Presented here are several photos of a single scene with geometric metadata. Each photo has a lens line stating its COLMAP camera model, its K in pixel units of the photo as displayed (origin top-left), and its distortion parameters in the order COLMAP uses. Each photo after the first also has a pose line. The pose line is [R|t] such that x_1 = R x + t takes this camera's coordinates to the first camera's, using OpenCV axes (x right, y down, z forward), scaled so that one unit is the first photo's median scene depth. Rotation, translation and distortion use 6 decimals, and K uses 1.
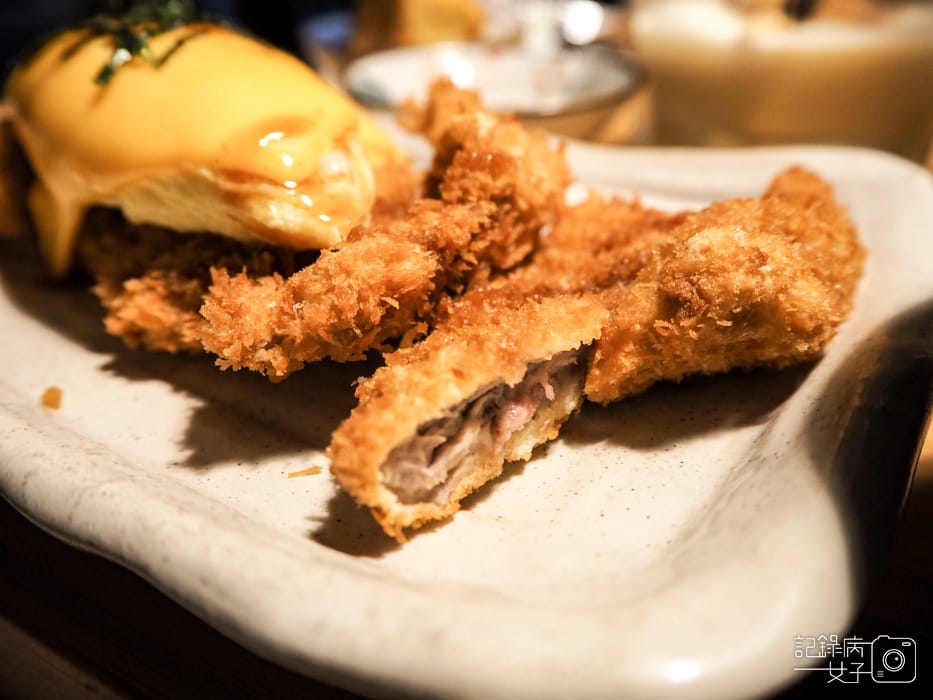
lens RADIAL K [[784.2, 0, 462.5], [0, 784.2, 351.1], [0, 0, 1]] dist [-0.017457, -0.004515]
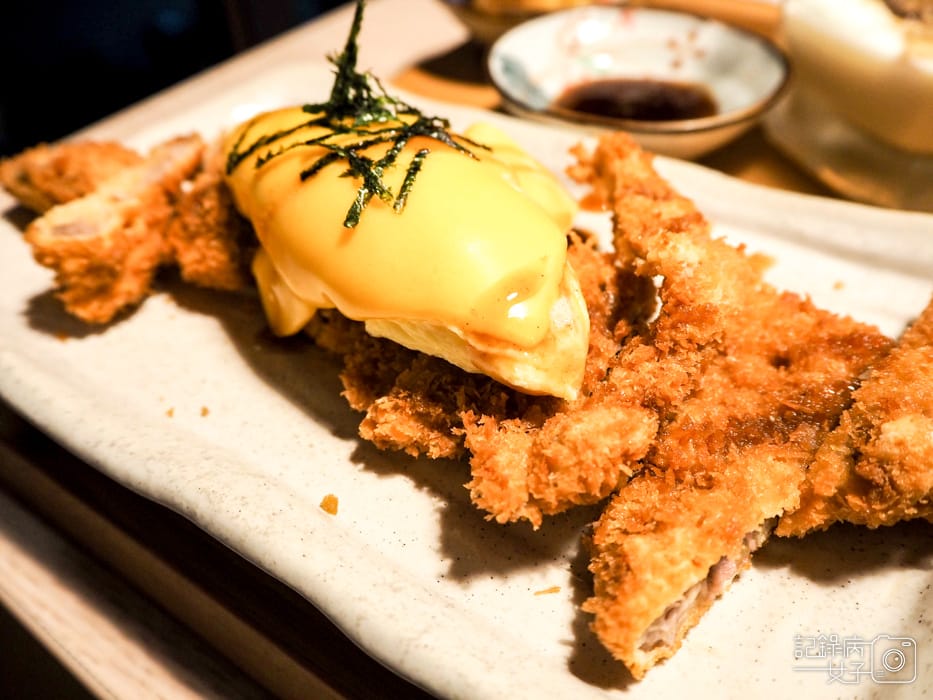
lens RADIAL K [[784.2, 0, 444.6], [0, 784.2, 321.4], [0, 0, 1]] dist [-0.017457, -0.004515]
pose [[0.996819, 0.025013, -0.075677, -0.280978], [-0.009644, 0.980355, 0.197003, -0.517701], [0.079118, -0.195647, 0.977478, -0.163296]]
